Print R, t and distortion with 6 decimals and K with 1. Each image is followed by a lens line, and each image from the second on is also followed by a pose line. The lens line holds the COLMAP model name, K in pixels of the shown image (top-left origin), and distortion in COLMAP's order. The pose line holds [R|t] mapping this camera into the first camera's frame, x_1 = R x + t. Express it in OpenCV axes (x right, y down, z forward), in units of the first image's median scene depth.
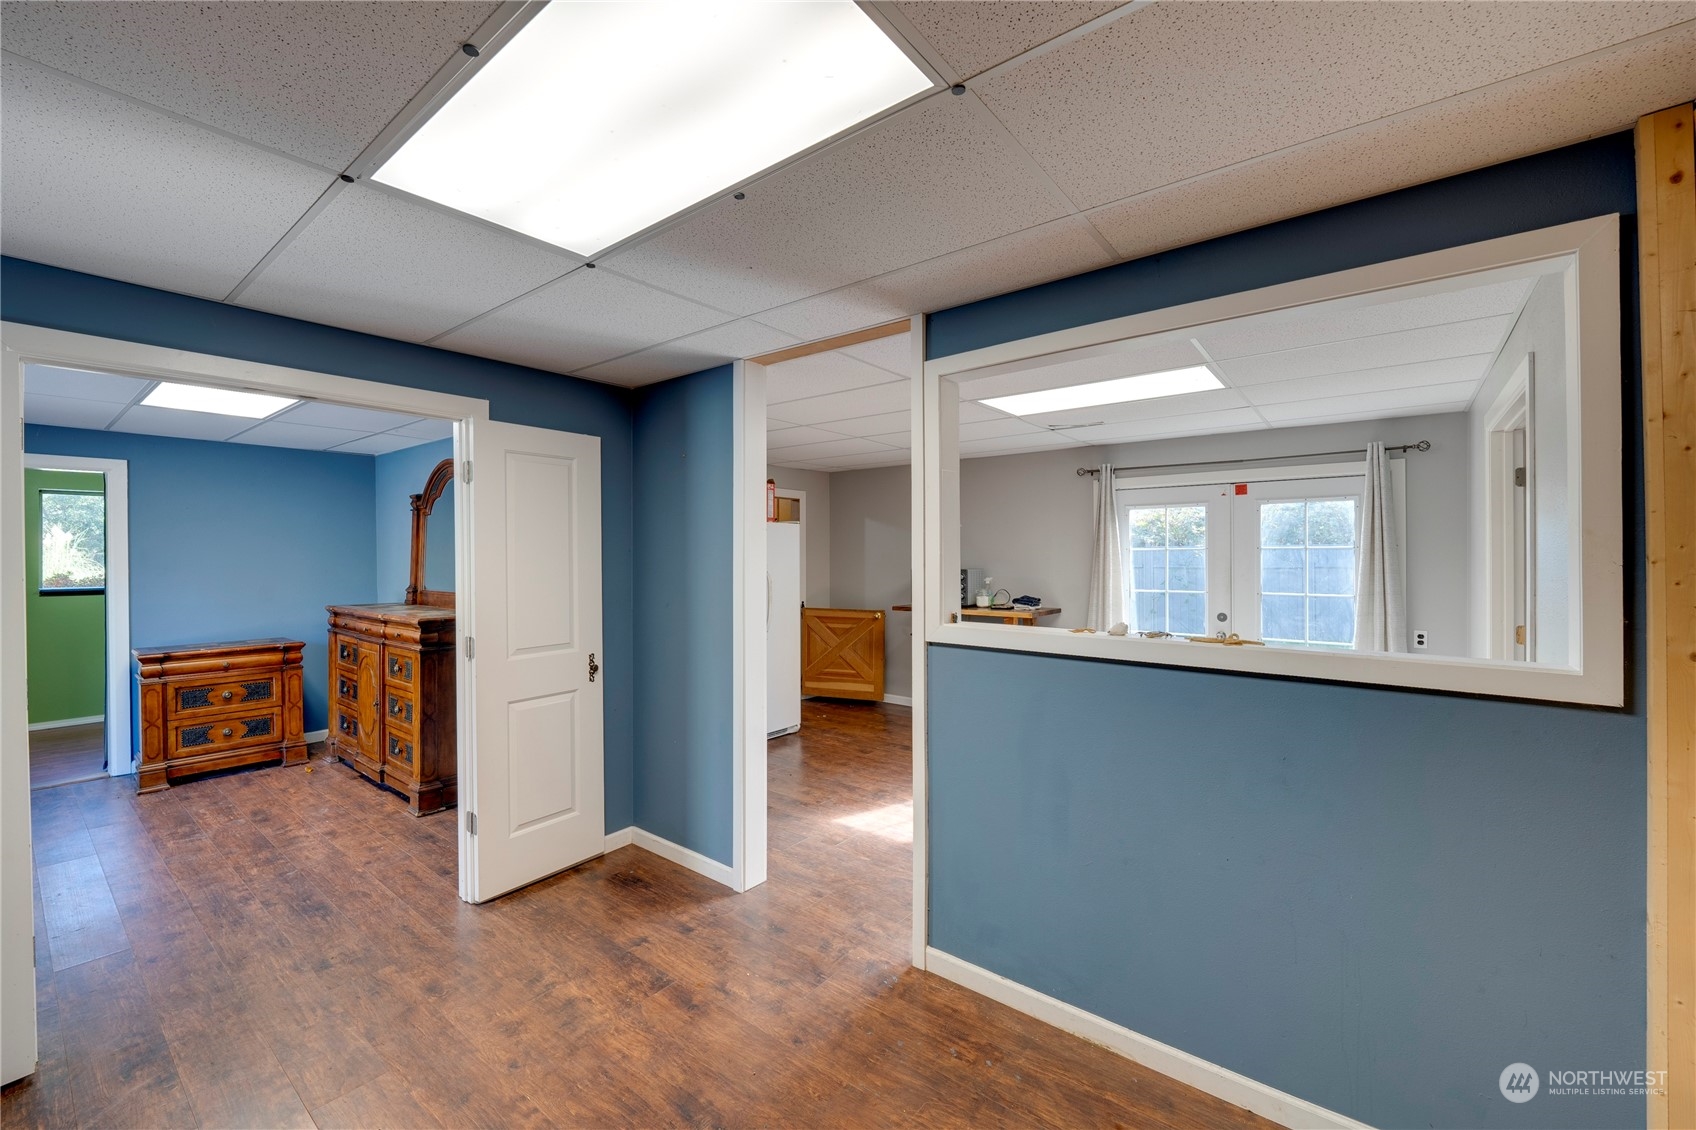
lens RADIAL K [[682.9, 0, 843.8], [0, 682.9, 556.9], [0, 0, 1]] dist [-0.002204, -0.006073]
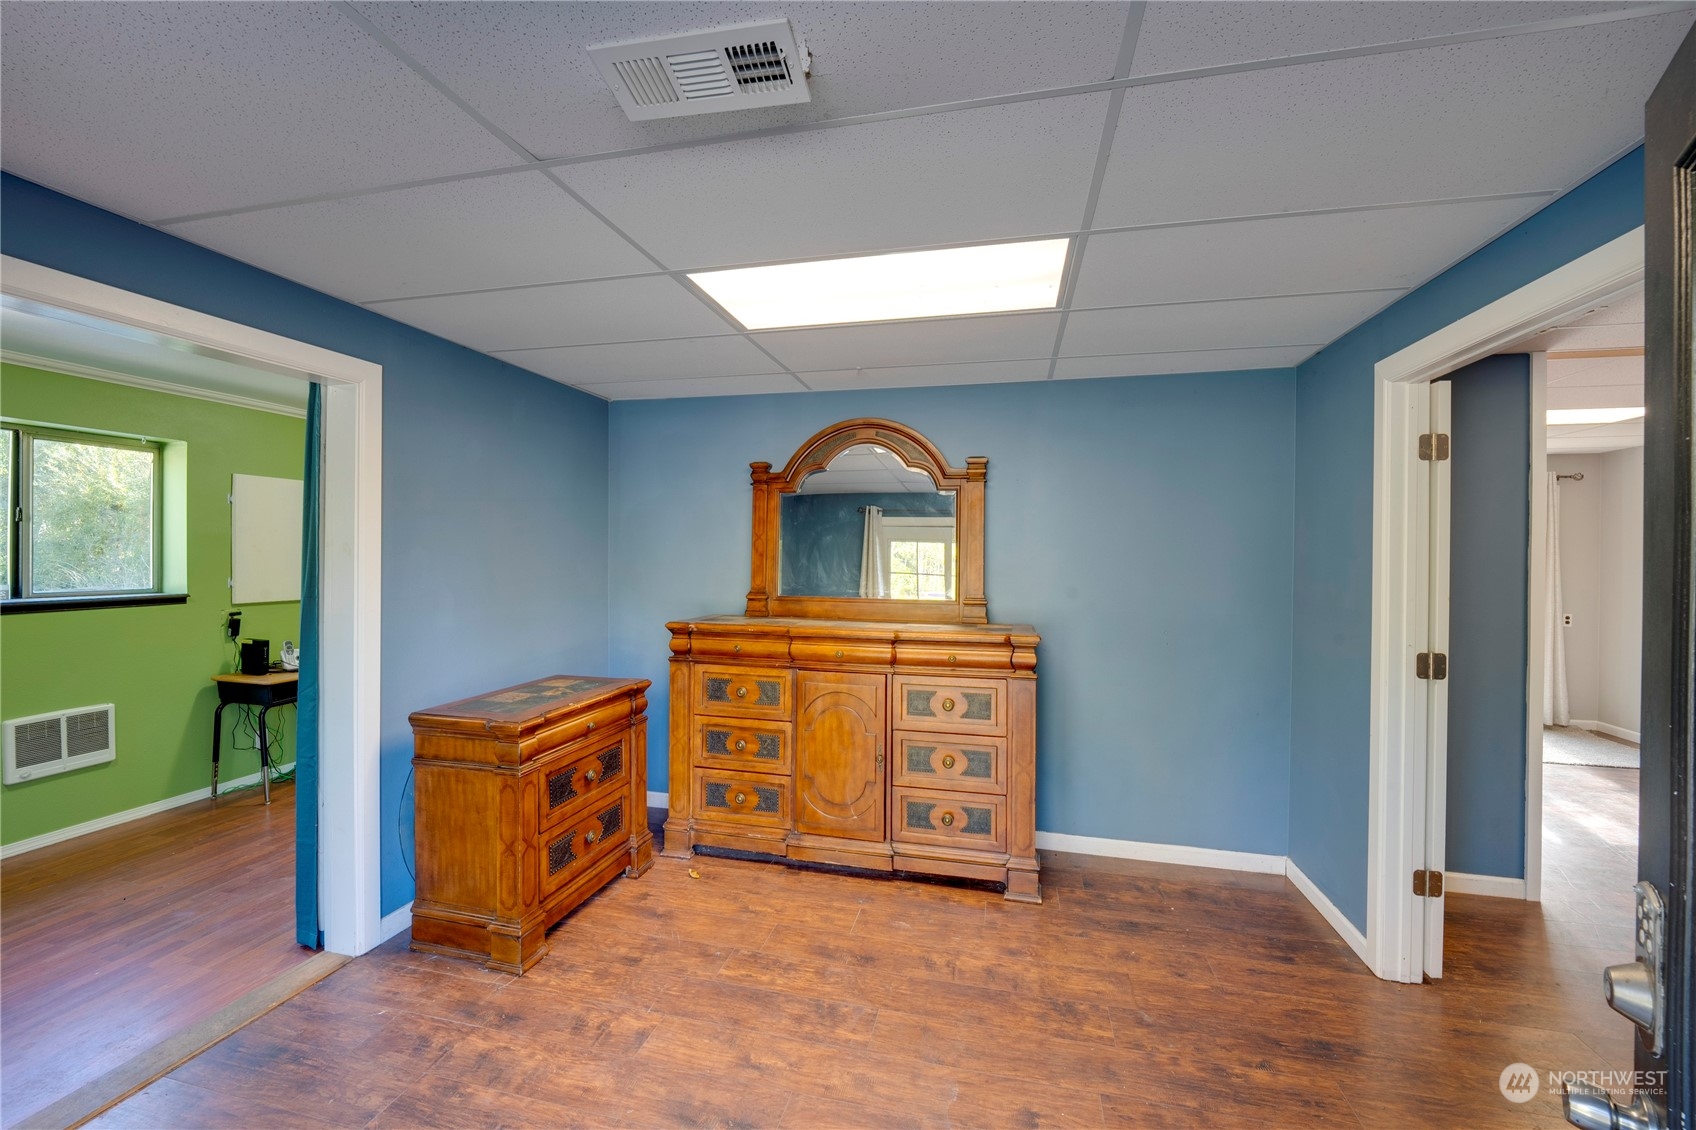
lens RADIAL K [[682.9, 0, 843.8], [0, 682.9, 556.9], [0, 0, 1]] dist [-0.002204, -0.006073]
pose [[0.910653, 0.007064, 0.413112, -0.965281], [-0.007912, 0.999969, 0.000341, 0.007468], [-0.413097, -0.003579, 0.910680, 0.359623]]
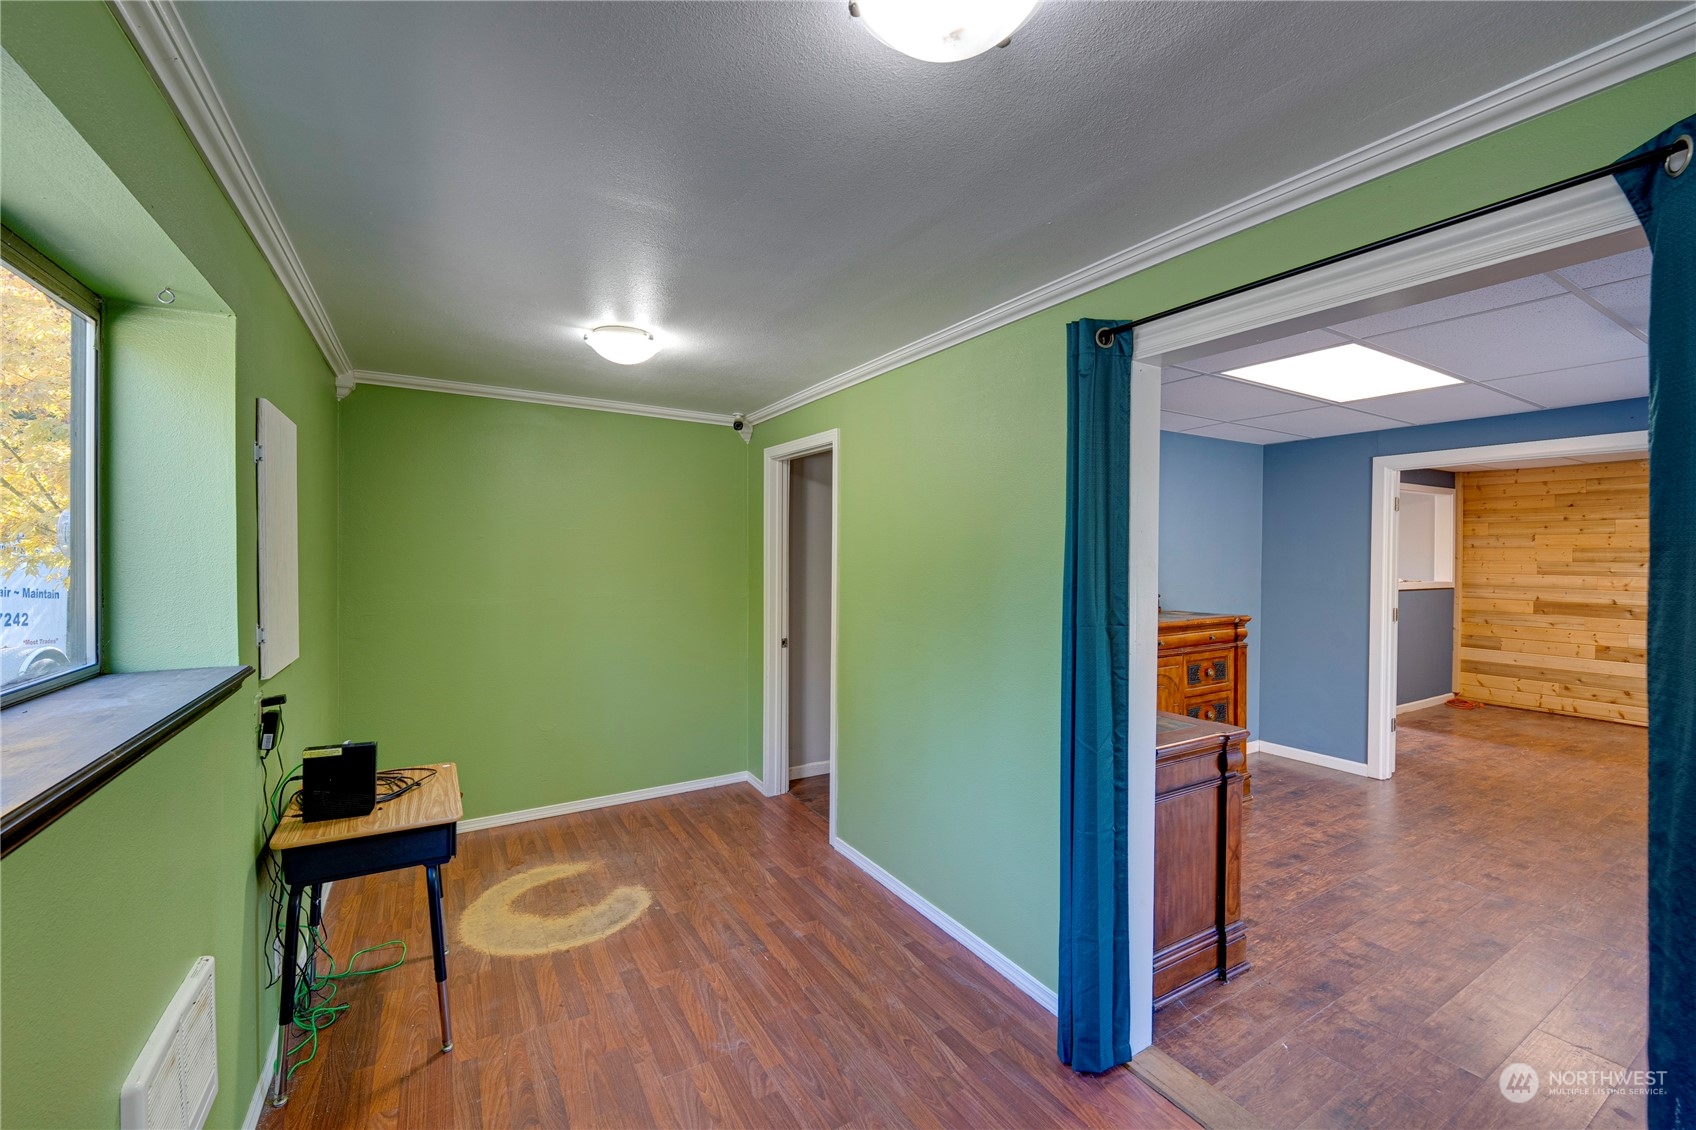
lens RADIAL K [[682.9, 0, 843.8], [0, 682.9, 556.9], [0, 0, 1]] dist [-0.002204, -0.006073]
pose [[0.364445, -0.000094, 0.931225, -1.595541], [-0.002236, 0.999997, 0.000976, -0.000088], [-0.931222, -0.002438, 0.364444, 1.035915]]
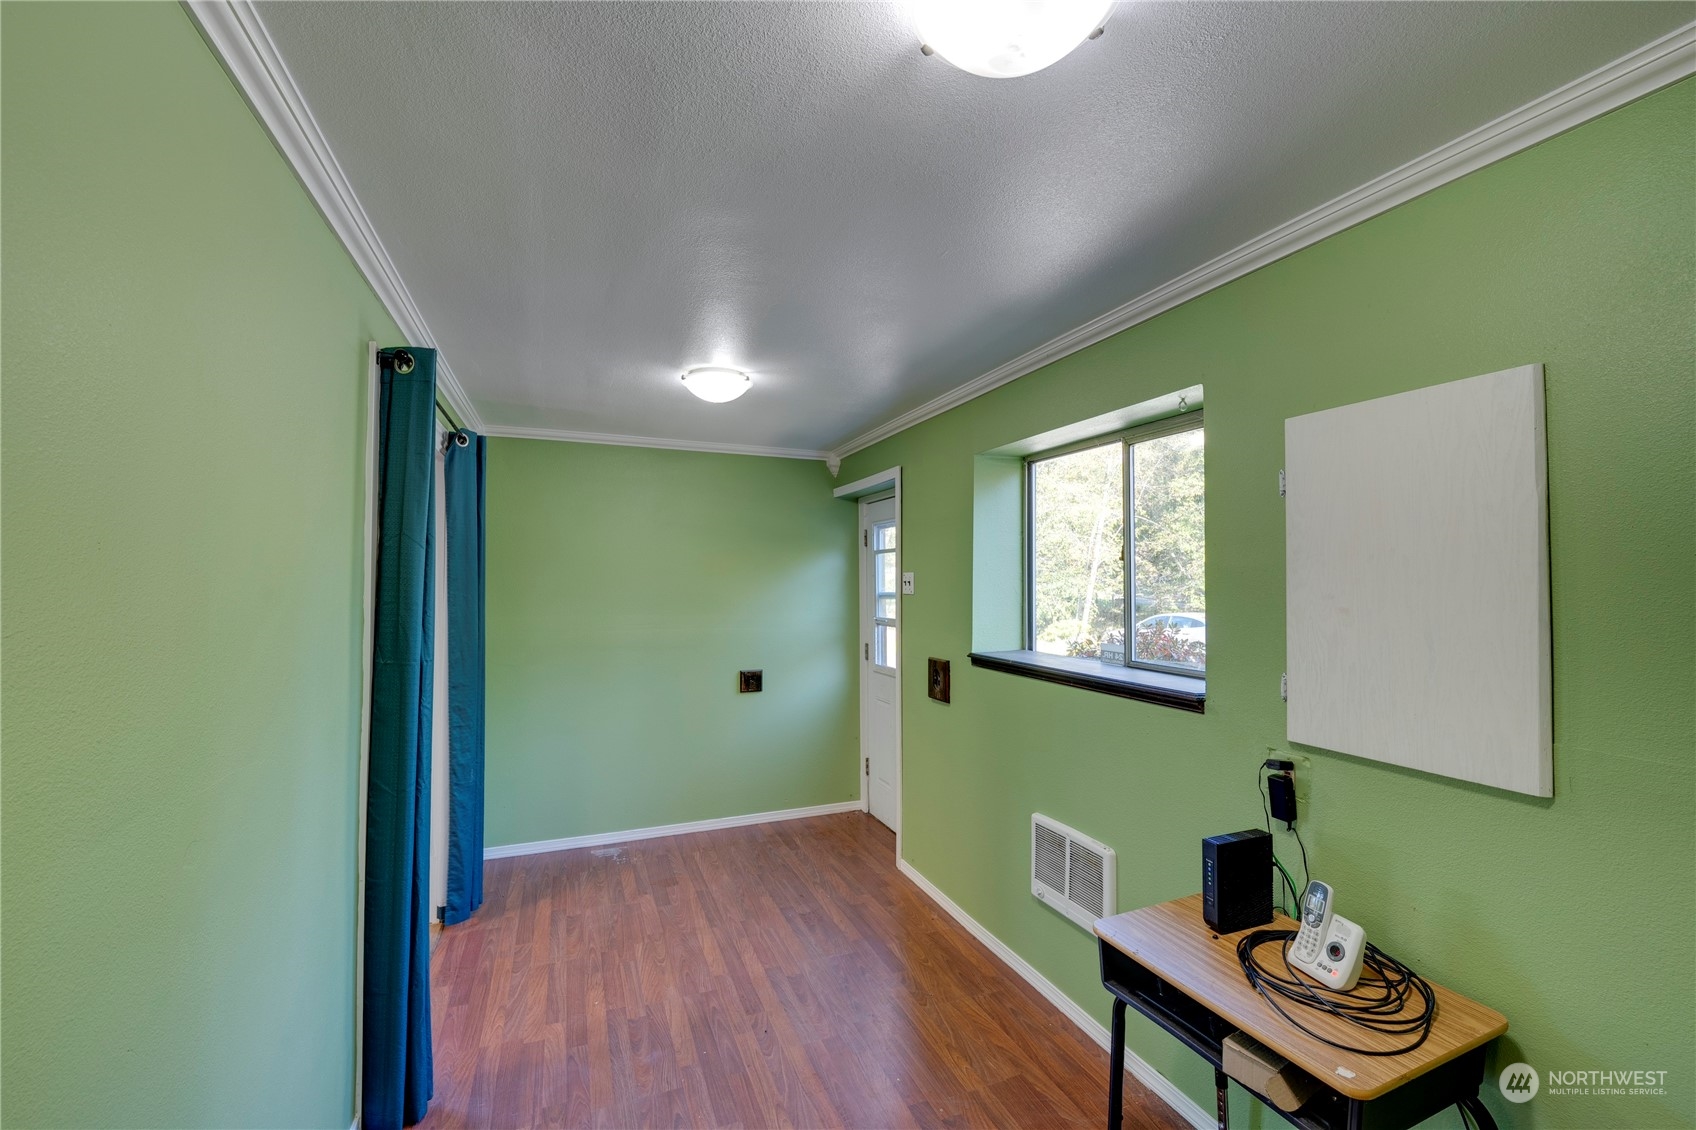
lens RADIAL K [[682.9, 0, 843.8], [0, 682.9, 556.9], [0, 0, 1]] dist [-0.002204, -0.006073]
pose [[-0.494088, -0.022261, -0.869127, -0.890011], [-0.006467, 0.999739, -0.021930, -0.013272], [0.869388, -0.005214, -0.494103, 1.500518]]
